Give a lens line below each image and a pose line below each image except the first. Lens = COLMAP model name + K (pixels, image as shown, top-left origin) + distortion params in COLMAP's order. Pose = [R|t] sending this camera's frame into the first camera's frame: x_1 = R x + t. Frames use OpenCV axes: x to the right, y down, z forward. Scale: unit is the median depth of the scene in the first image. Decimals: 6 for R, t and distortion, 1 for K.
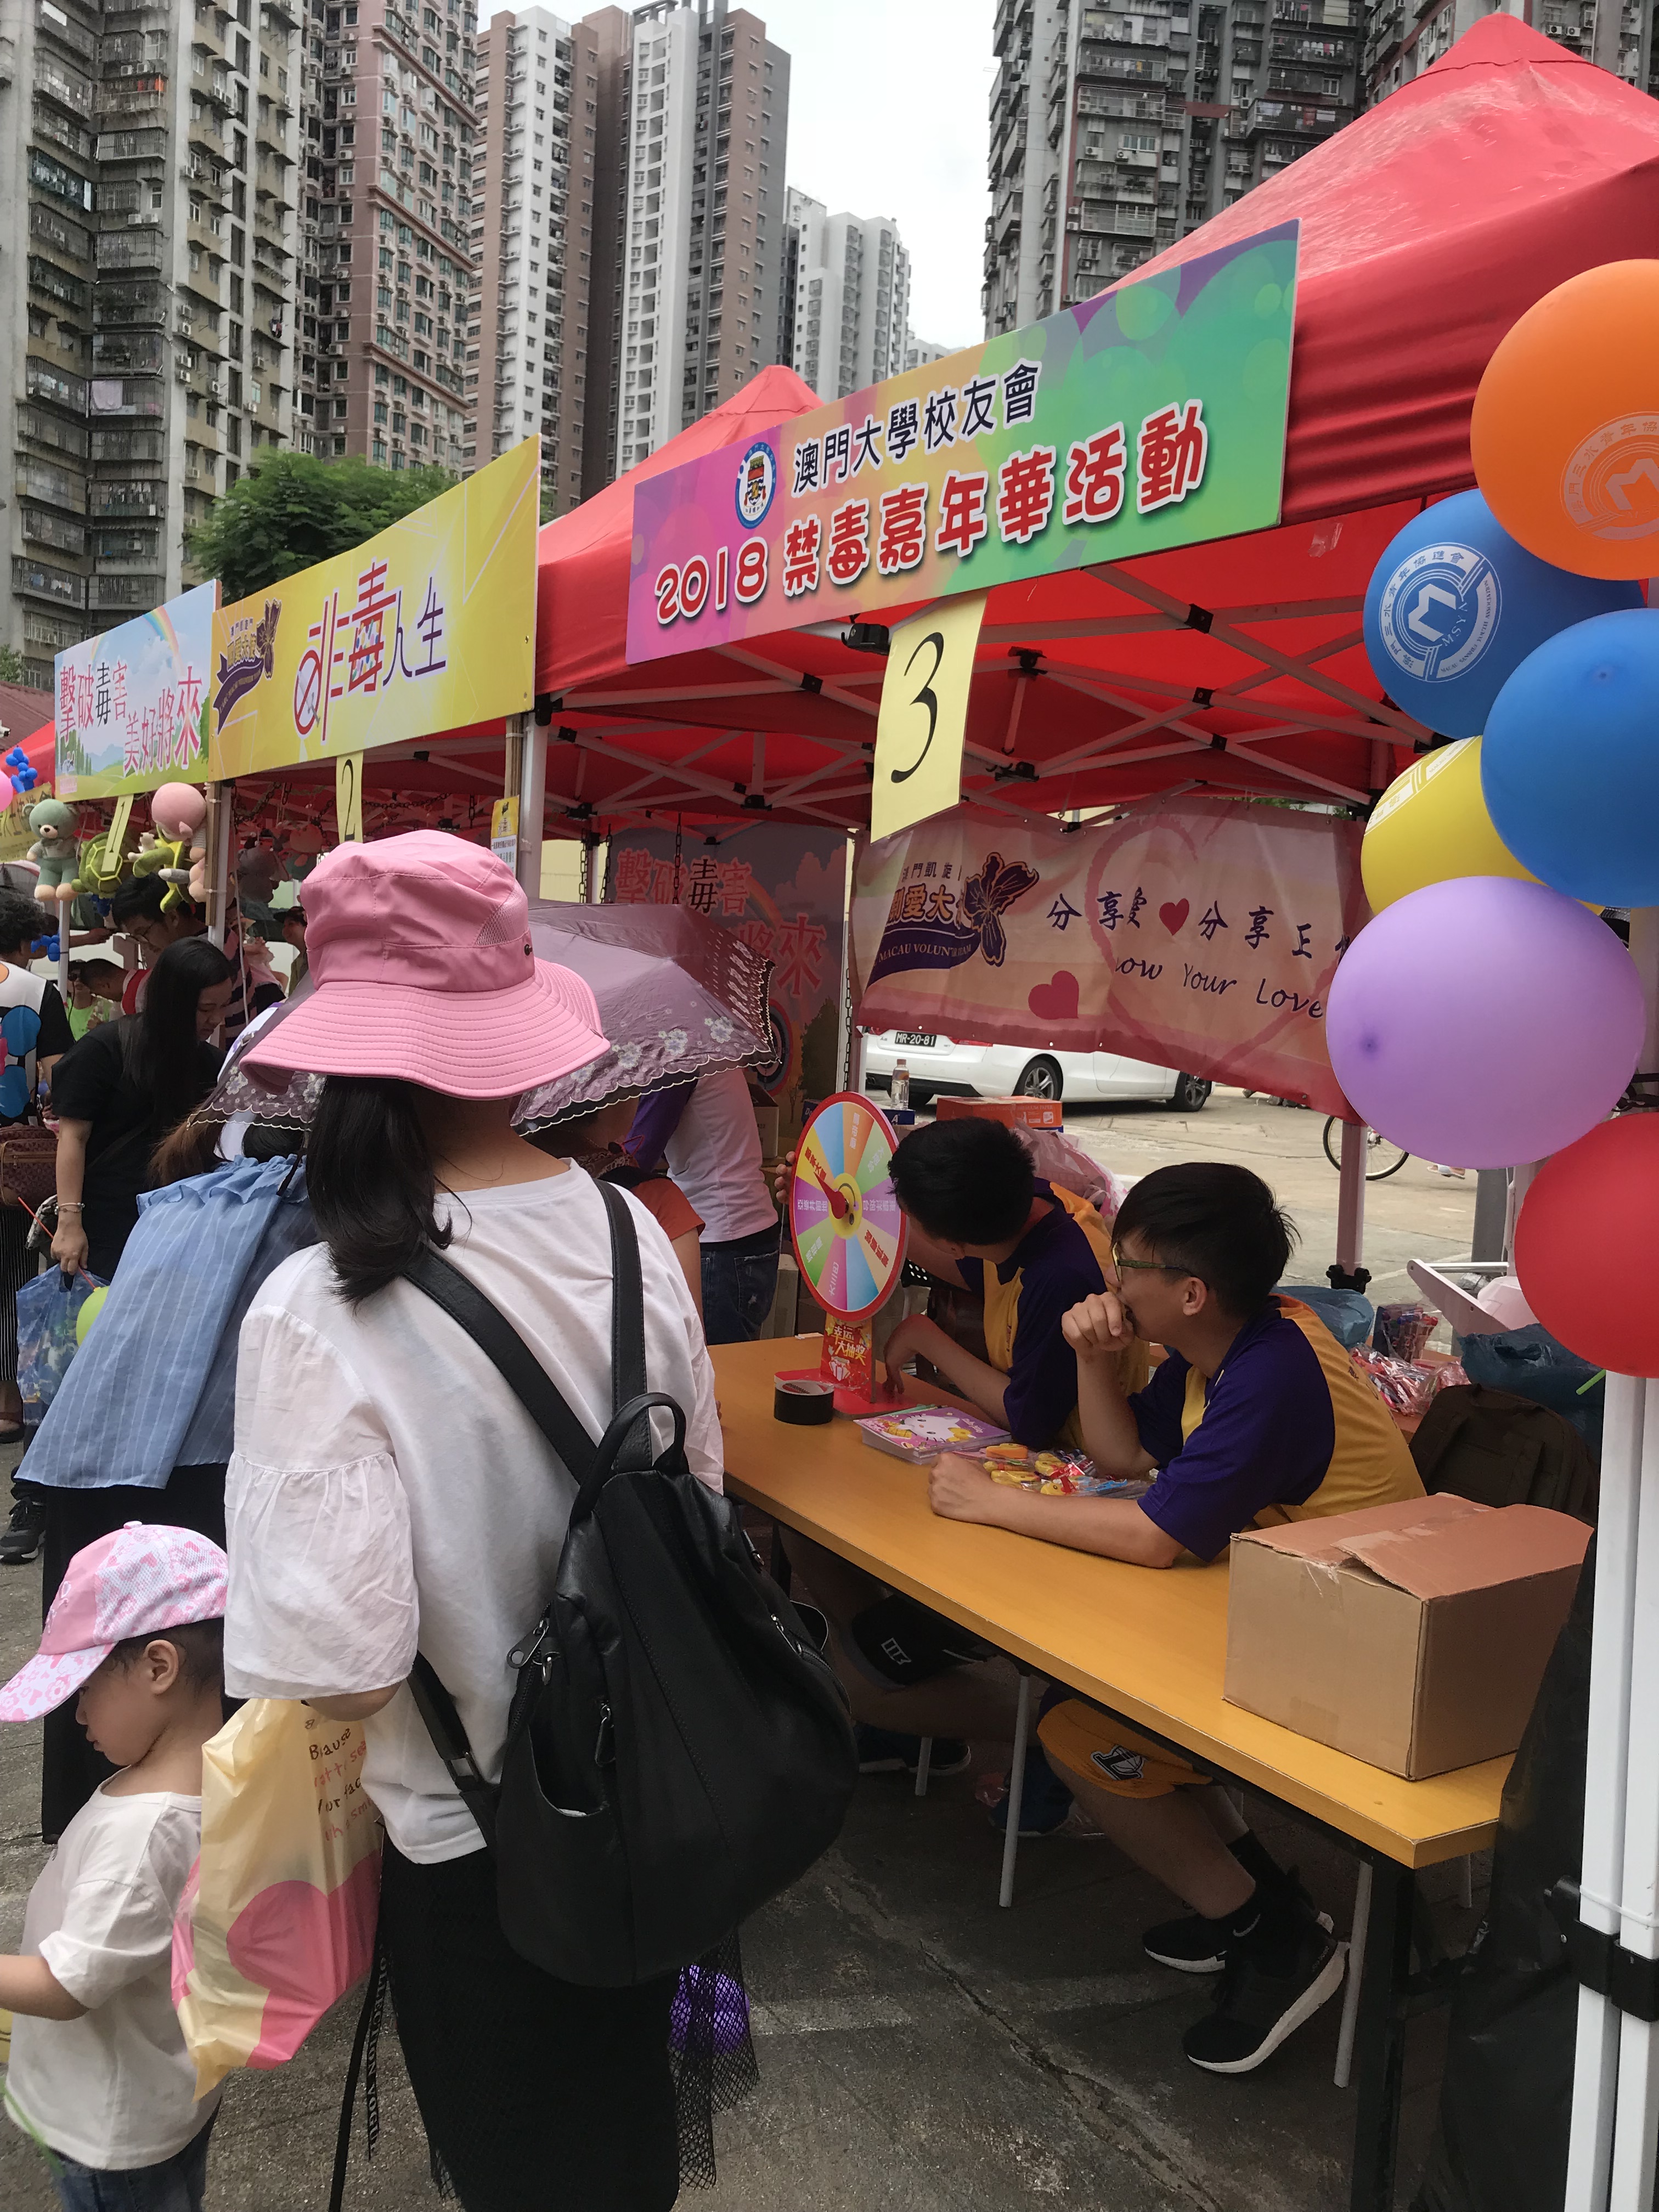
lens RADIAL K [[1795.9, 0, 833.0], [0, 1795.9, 1097.1], [0, 0, 1]] dist [-0.010566, 0.011477]
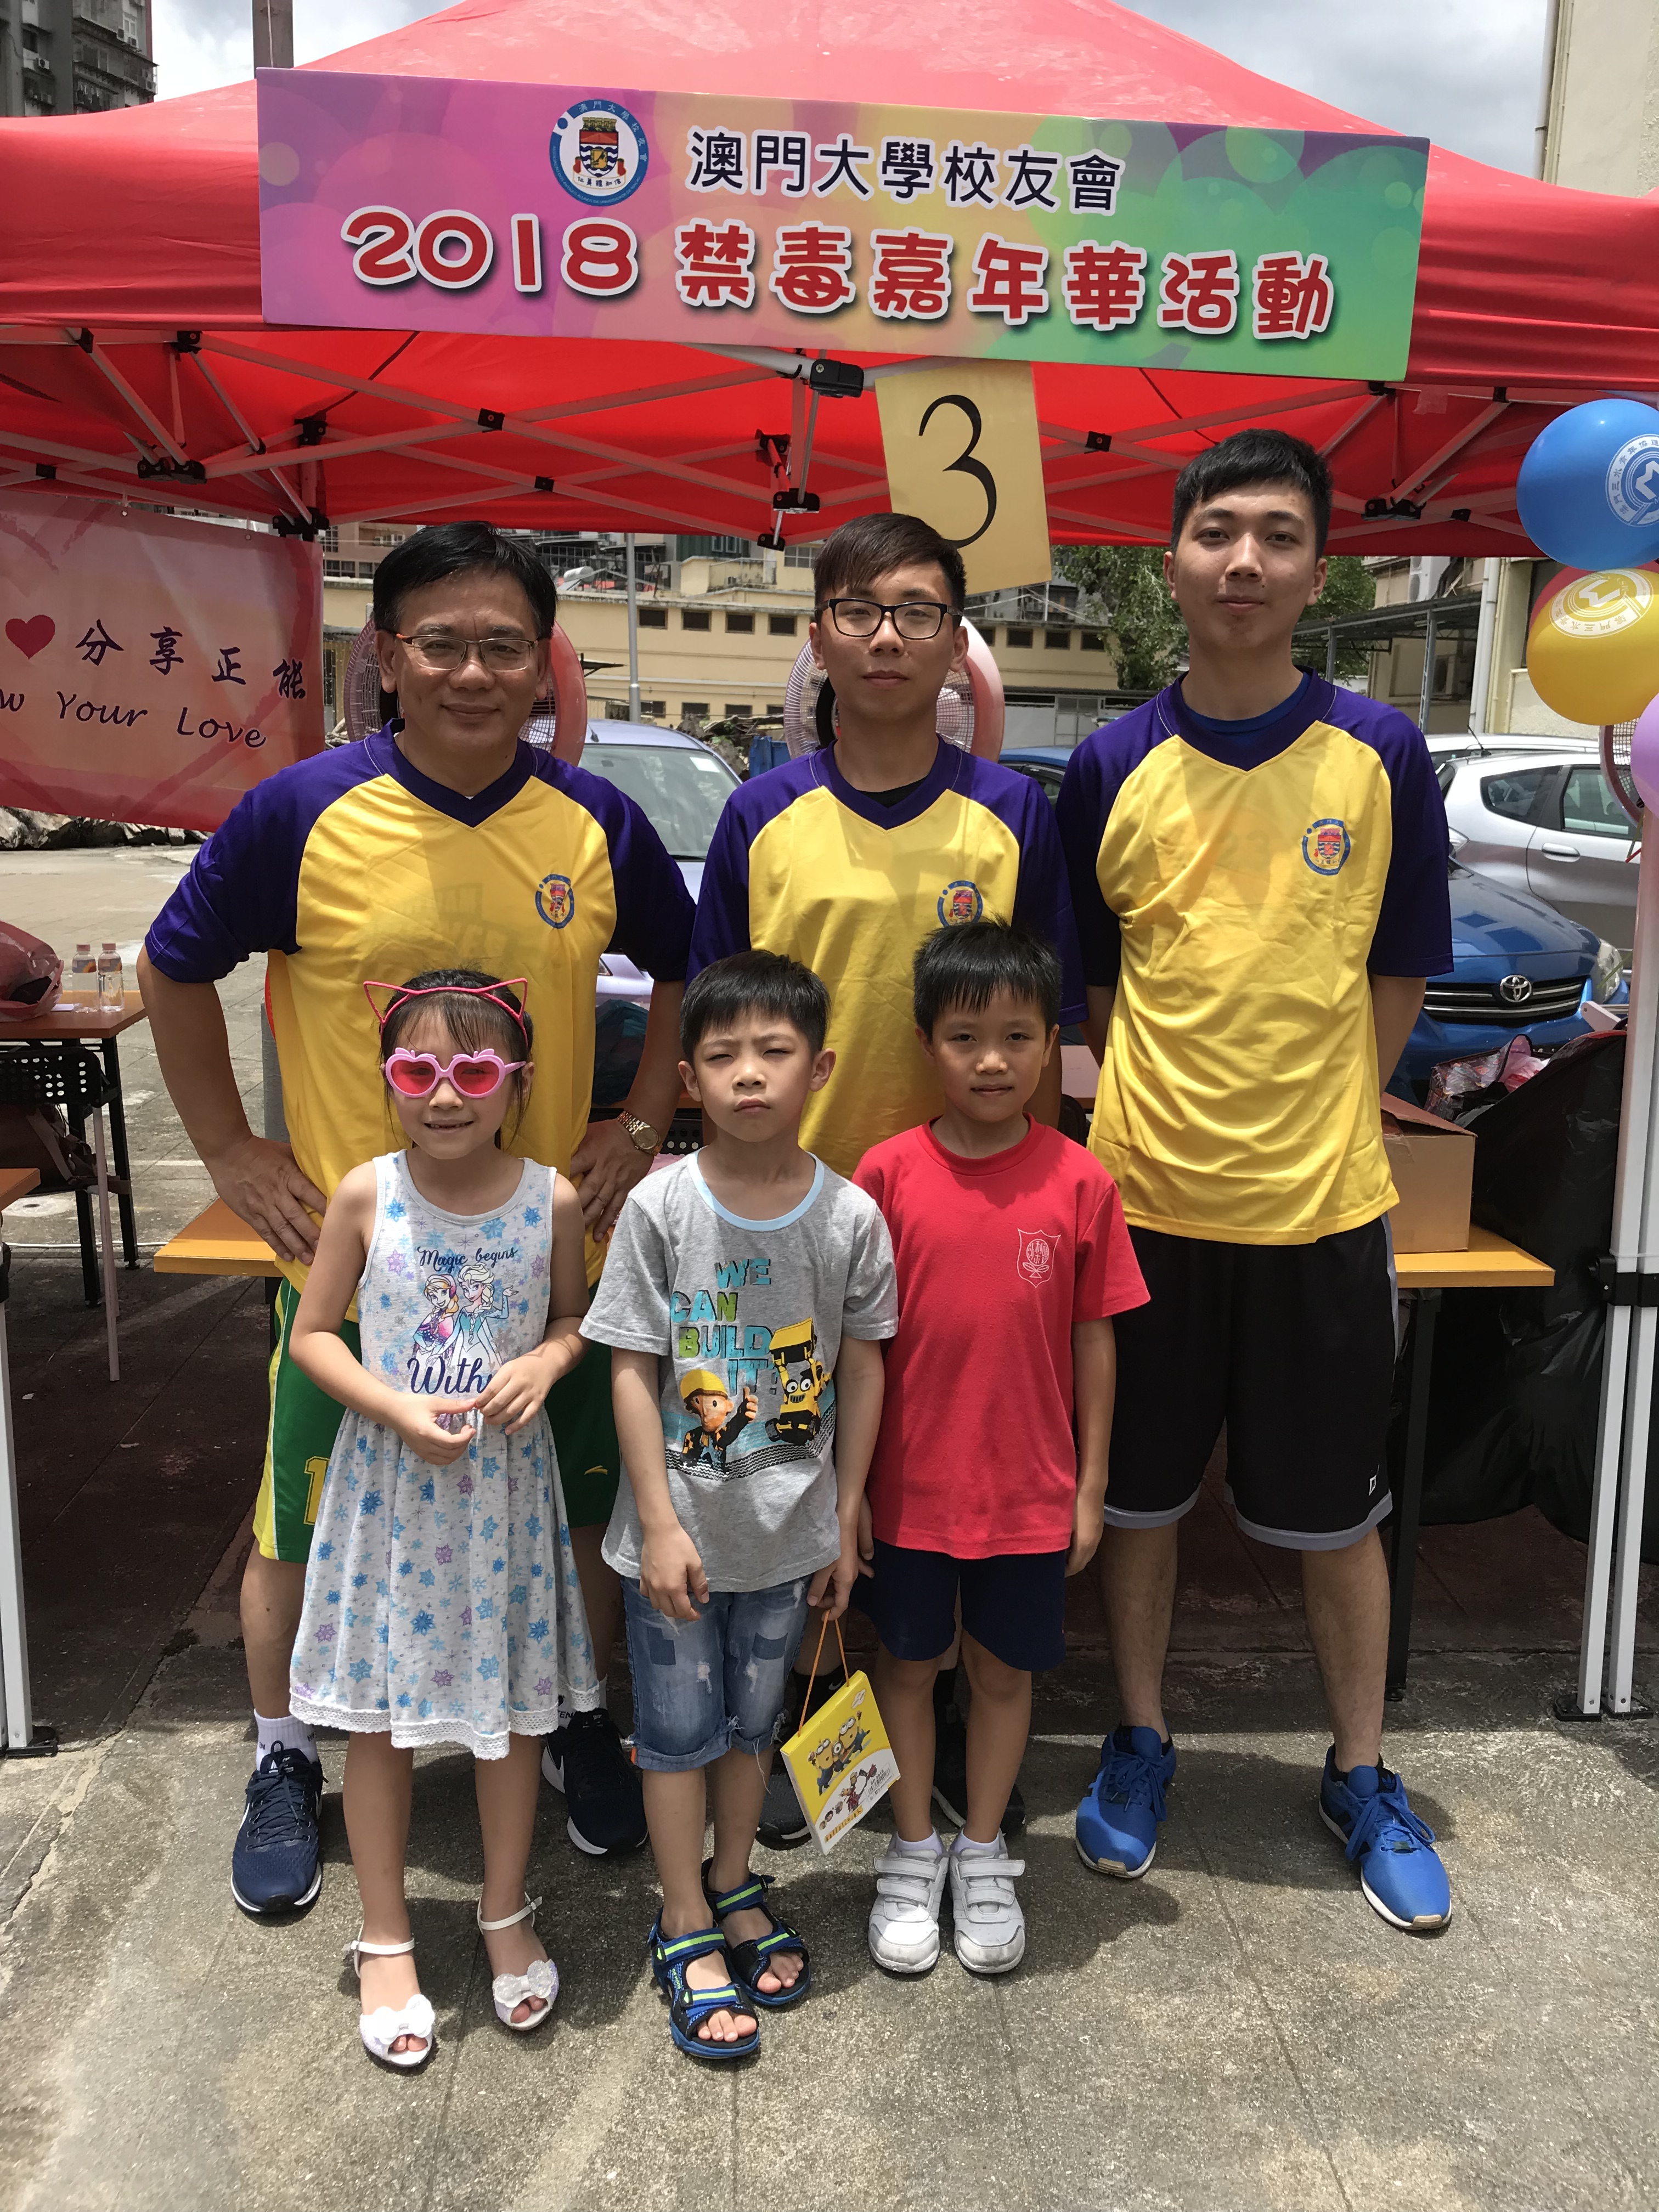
lens RADIAL K [[1795.9, 0, 830.5], [0, 1795.9, 1112.5], [0, 0, 1]] dist [-0.010566, 0.011477]
pose [[0.501504, -0.214913, 0.838037, -0.967285], [0.067341, 0.975413, 0.209845, -0.078232], [-0.862531, -0.048804, 0.503646, 0.539414]]
